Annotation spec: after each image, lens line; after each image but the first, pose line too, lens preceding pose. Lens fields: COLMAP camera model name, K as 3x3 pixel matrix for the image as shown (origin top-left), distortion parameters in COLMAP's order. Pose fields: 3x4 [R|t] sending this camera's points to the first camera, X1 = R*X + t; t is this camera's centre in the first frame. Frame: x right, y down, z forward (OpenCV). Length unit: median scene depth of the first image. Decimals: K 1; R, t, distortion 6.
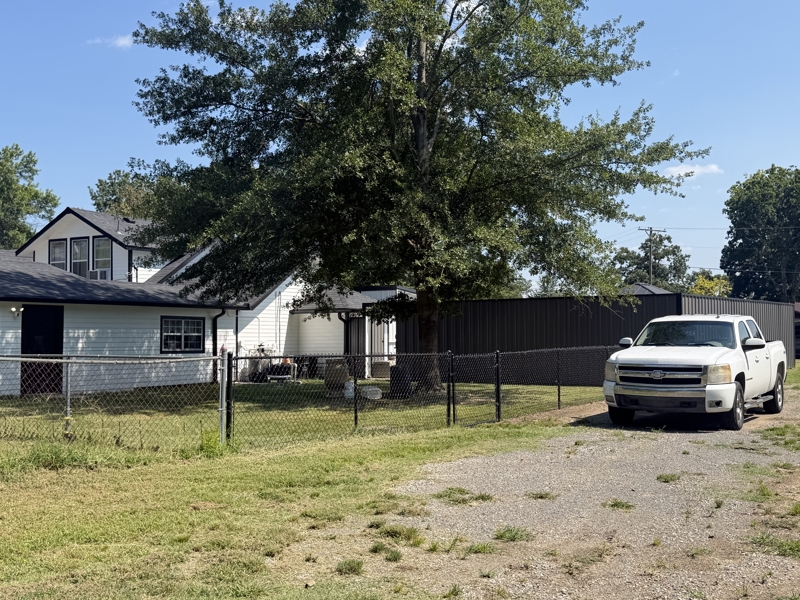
lens RADIAL K [[858.7, 0, 400.6], [0, 858.7, 302.6], [0, 0, 1]] dist [0.072273, 0.000000]
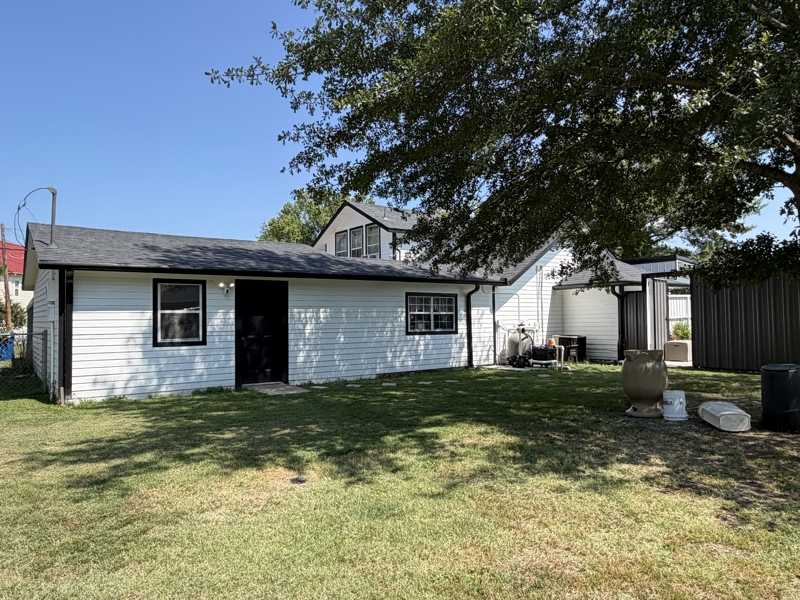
lens RADIAL K [[545.2, 0, 402.2], [0, 545.2, 299.7], [0, 0, 1]] dist [0.000138, 0.002075]
pose [[0.927198, -0.021204, -0.373970, -0.068526], [0.024948, 0.999675, 0.005172, 0.018634], [0.373739, -0.014126, 0.927426, 0.454524]]
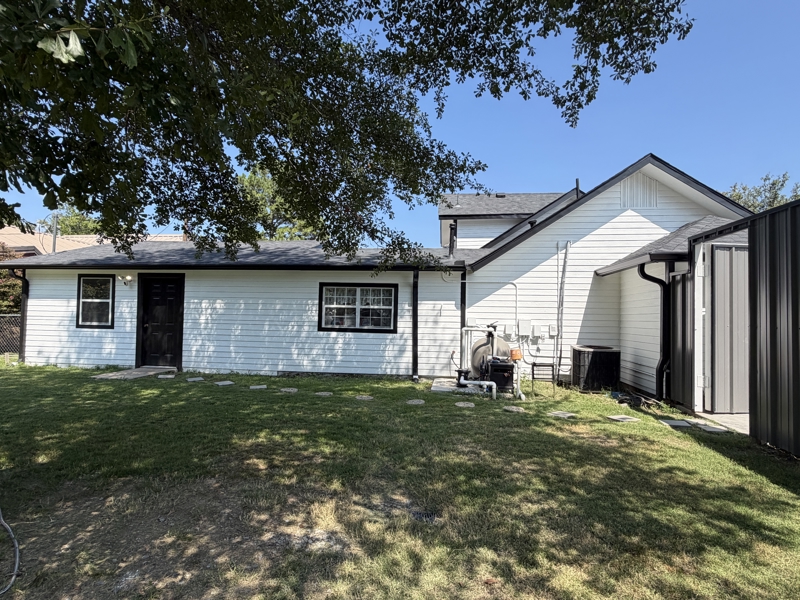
lens RADIAL K [[429.6, 0, 398.9], [0, 429.6, 300.9], [0, 0, 1]] dist [0.018130, 0.000335]
pose [[0.413016, -0.010122, -0.910668, 0.098519], [0.019678, 0.999804, -0.002188, 0.032124], [0.910511, -0.017017, 0.413134, 0.852982]]
